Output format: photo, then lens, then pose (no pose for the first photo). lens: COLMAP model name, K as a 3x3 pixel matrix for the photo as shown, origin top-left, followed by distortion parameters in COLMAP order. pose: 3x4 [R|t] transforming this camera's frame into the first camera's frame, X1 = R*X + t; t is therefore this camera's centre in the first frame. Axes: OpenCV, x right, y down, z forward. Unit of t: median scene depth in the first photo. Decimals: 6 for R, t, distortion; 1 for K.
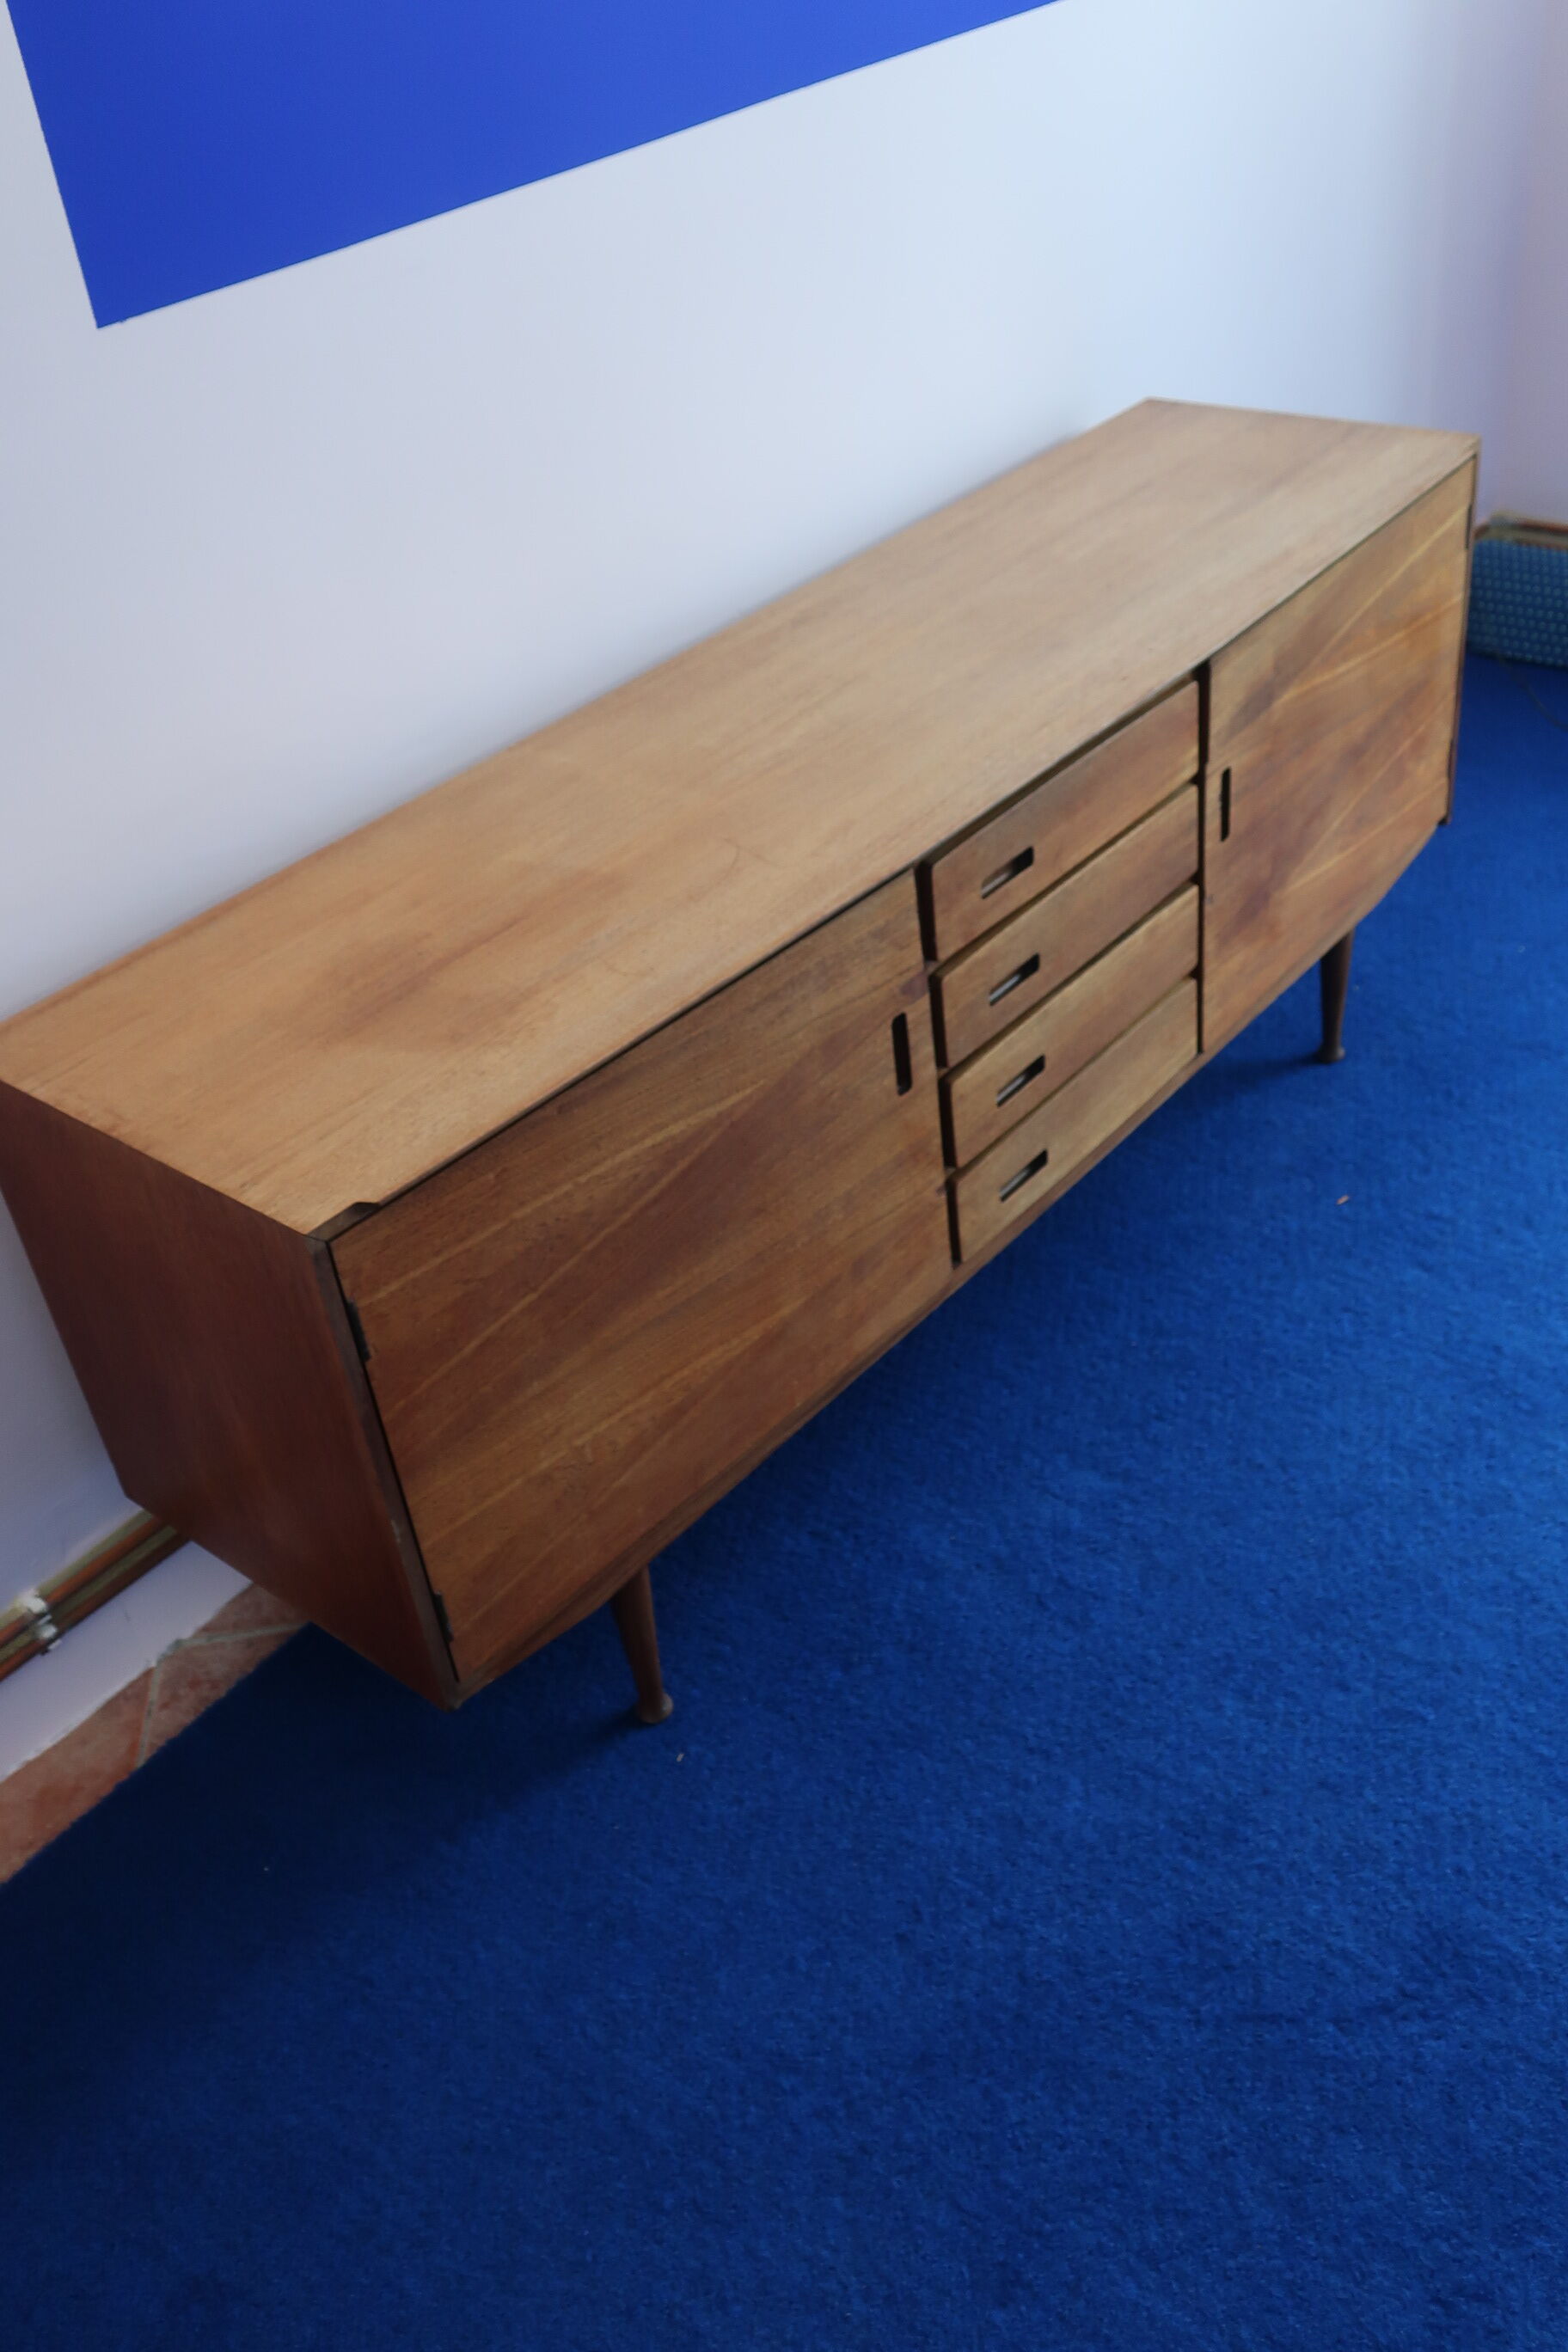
lens RADIAL K [[2119.6, 0, 752.9], [0, 2119.6, 1179.1], [0, 0, 1]] dist [0.020927, -0.019708]
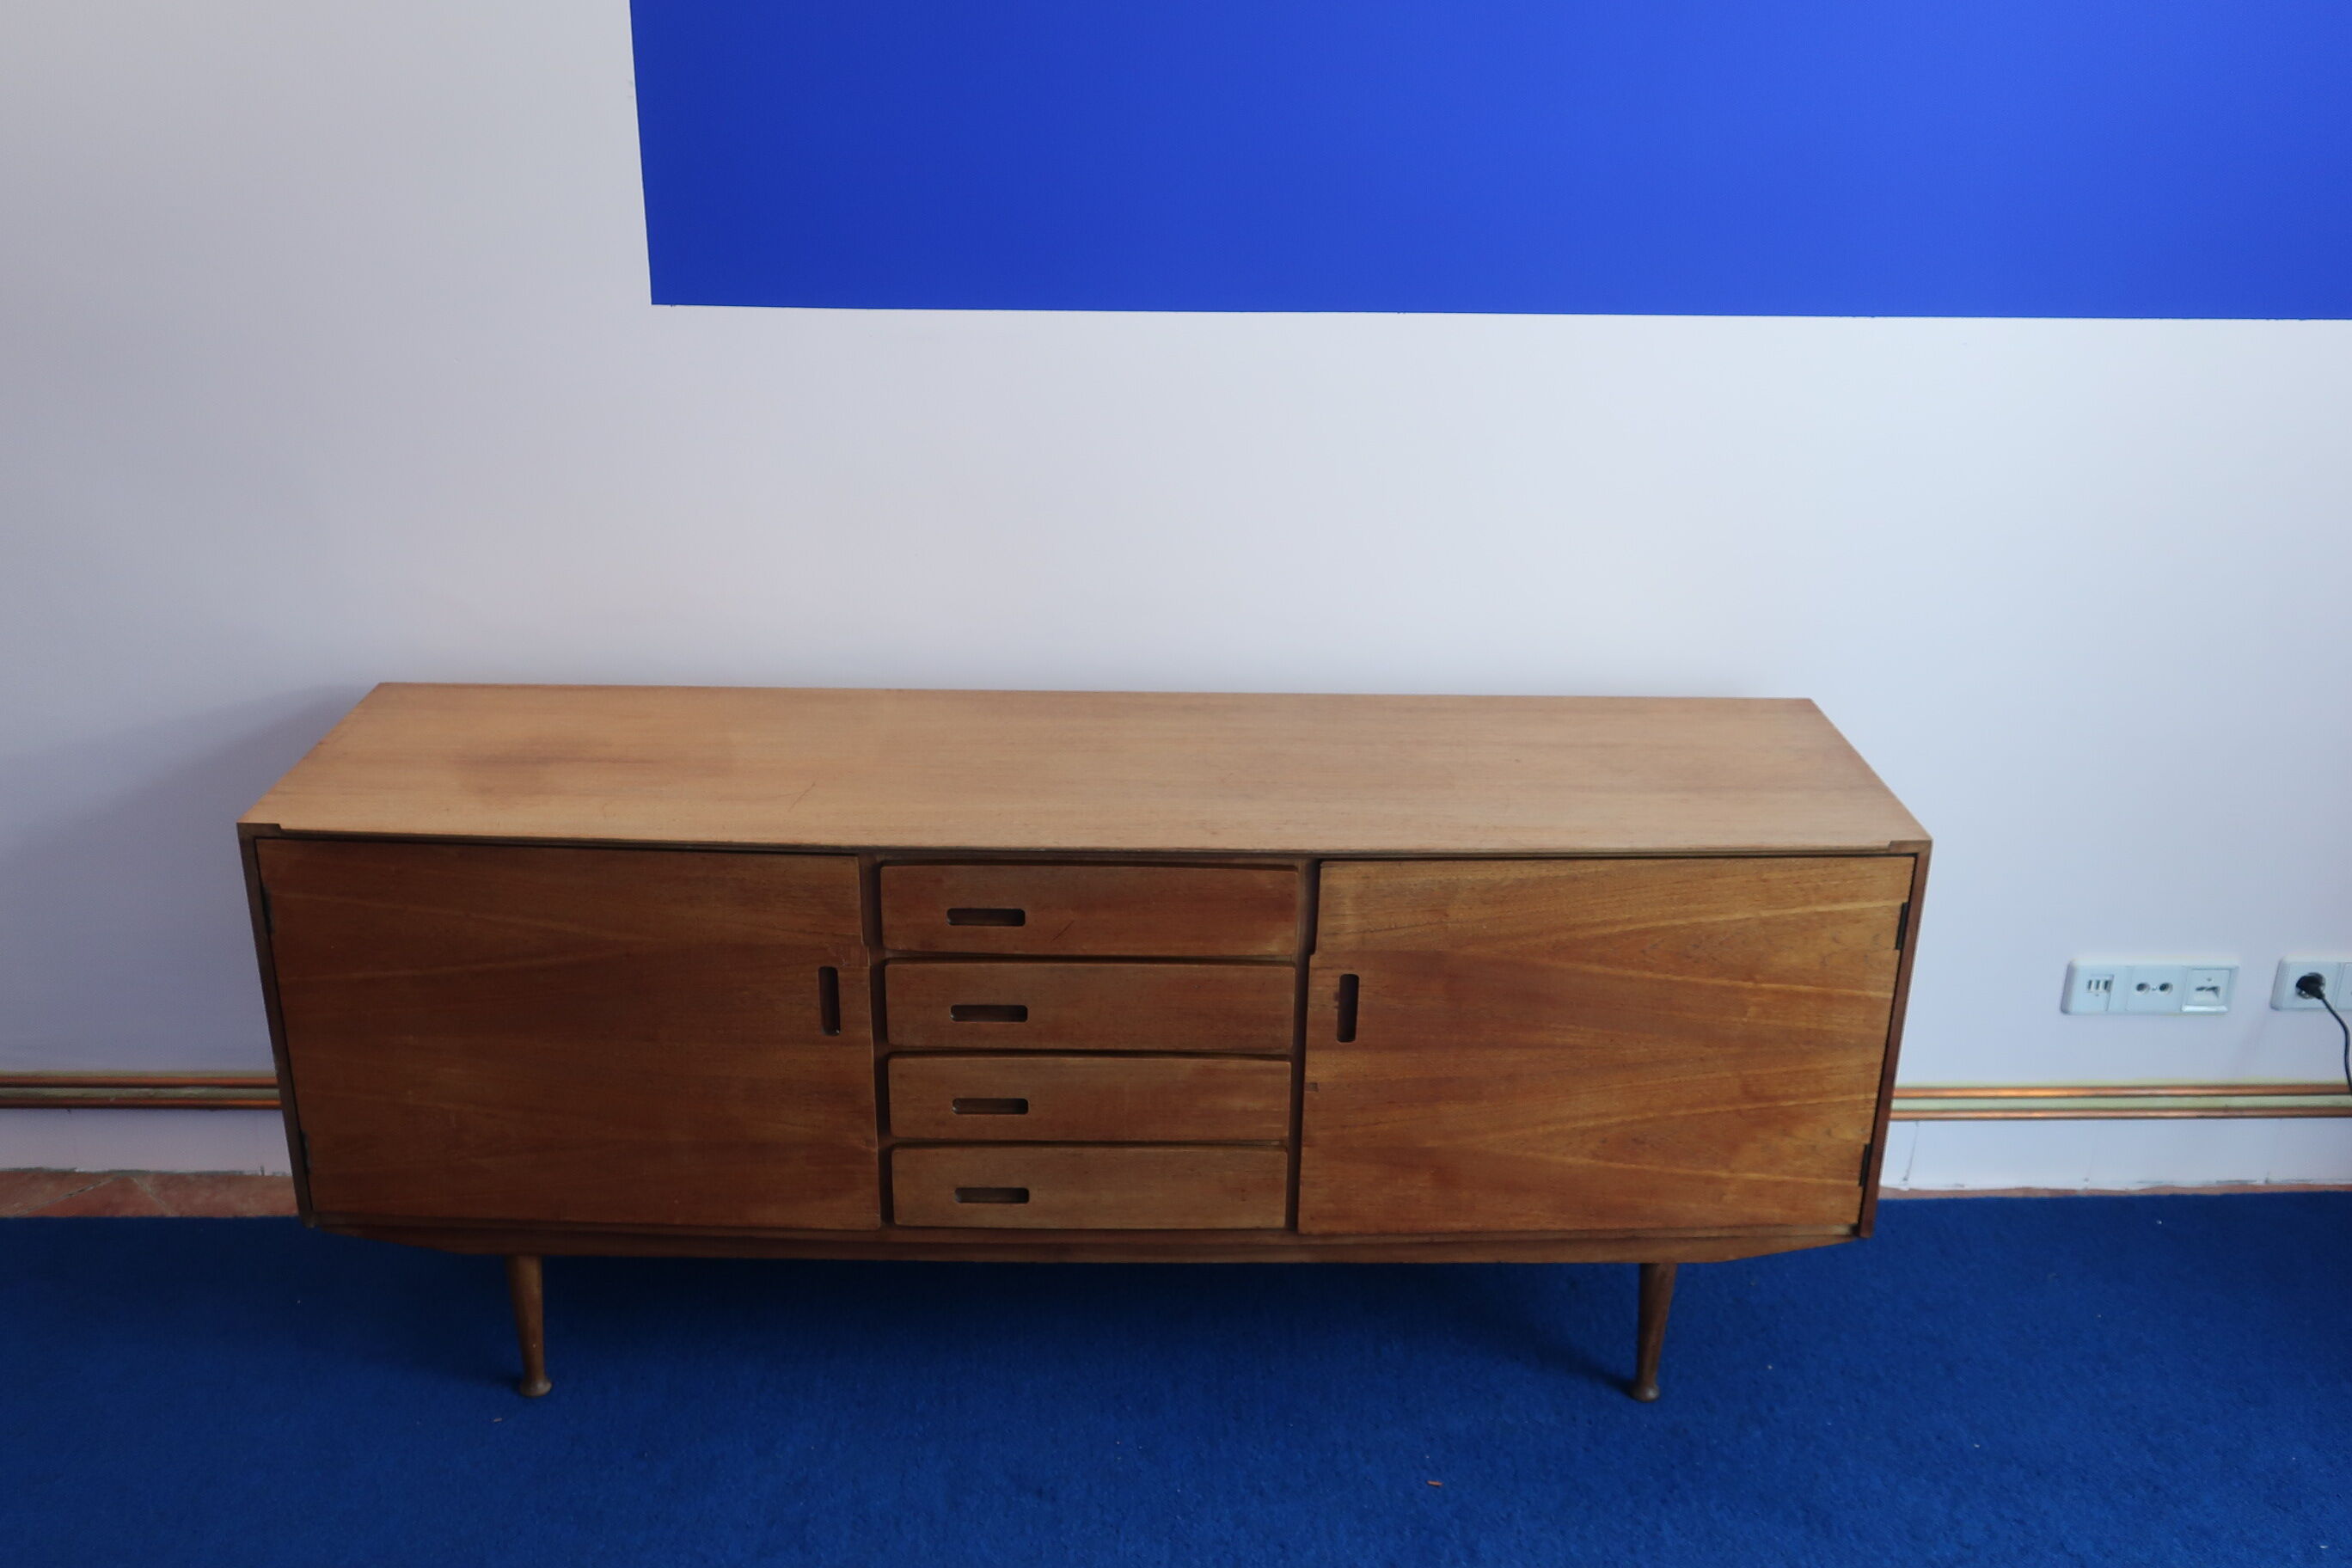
lens RADIAL K [[2119.6, 0, 1157.4], [0, 2119.6, 782.1], [0, 0, 1]] dist [0.020927, -0.019708]
pose [[0.649184, 0.392236, -0.651698, 0.897957], [-0.513380, 0.858146, 0.005090, -0.258752], [0.561249, 0.331264, 0.758461, 0.145418]]
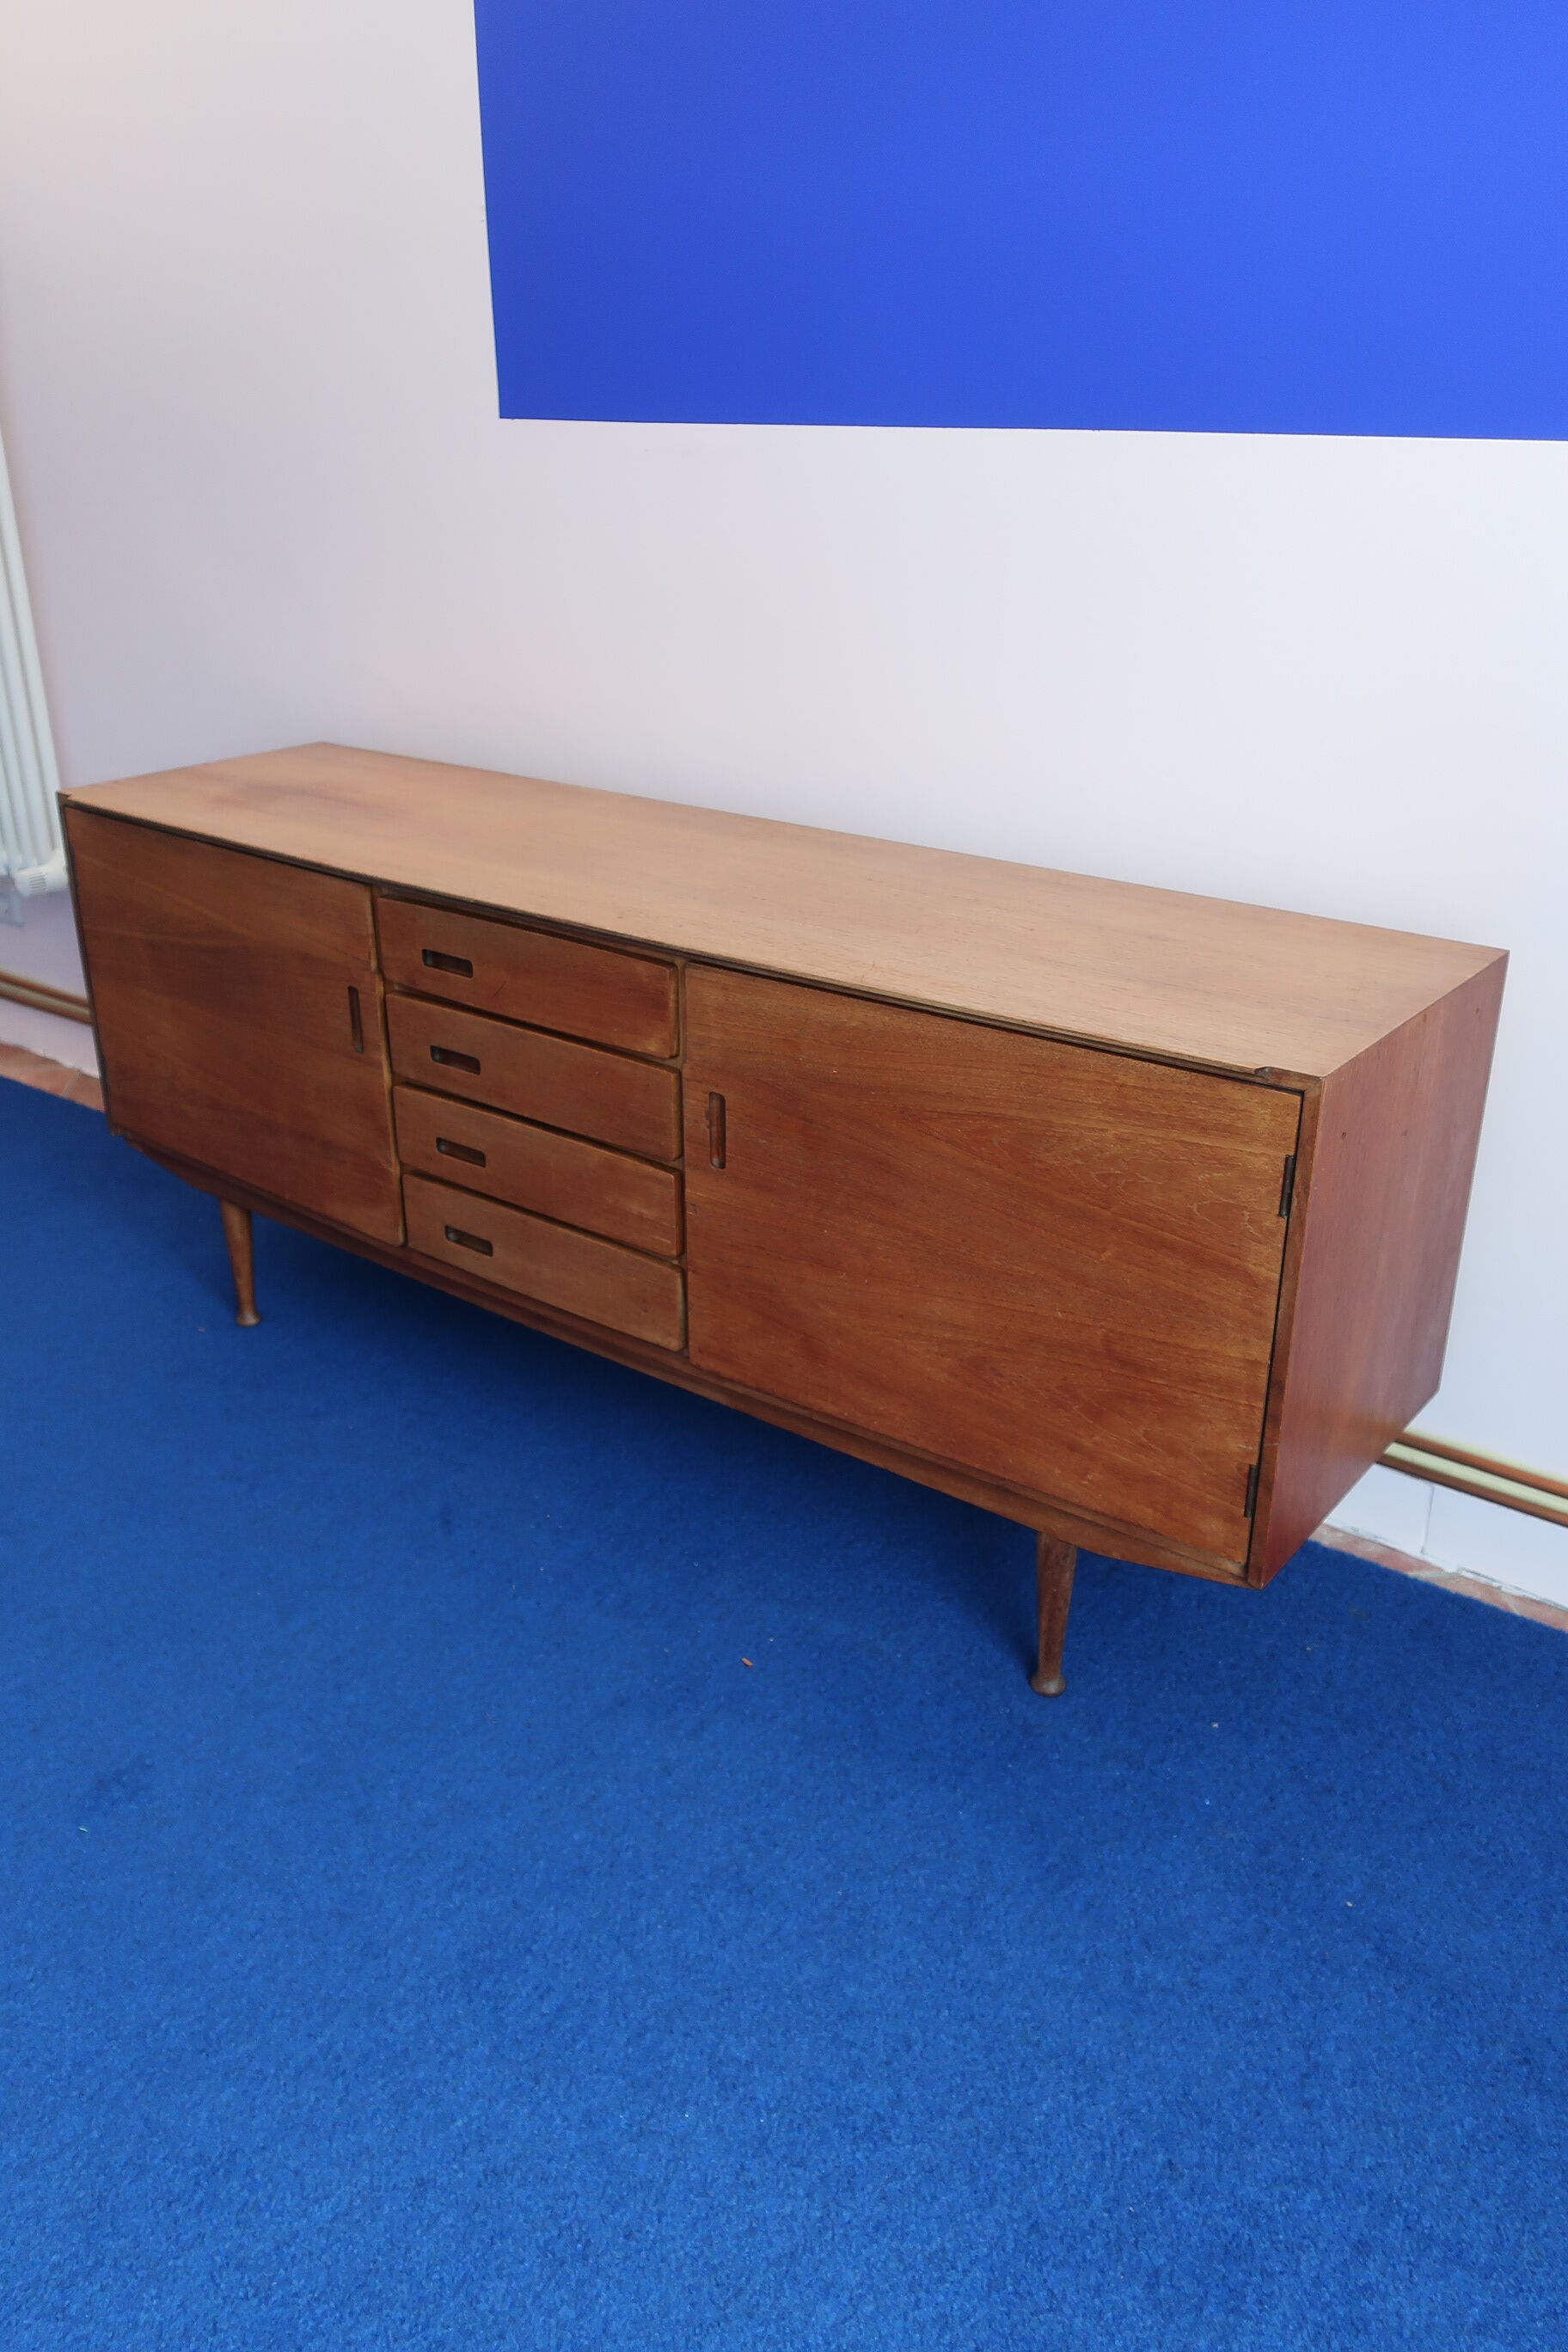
lens RADIAL K [[1847.1, 0, 779.5], [0, 1847.1, 1155.5], [0, 0, 1]] dist [0.005189, 0.001257]
pose [[0.046600, 0.494732, -0.867795, 1.096357], [-0.587938, 0.715908, 0.376569, -0.572387], [0.807563, 0.492662, 0.324233, 0.853251]]
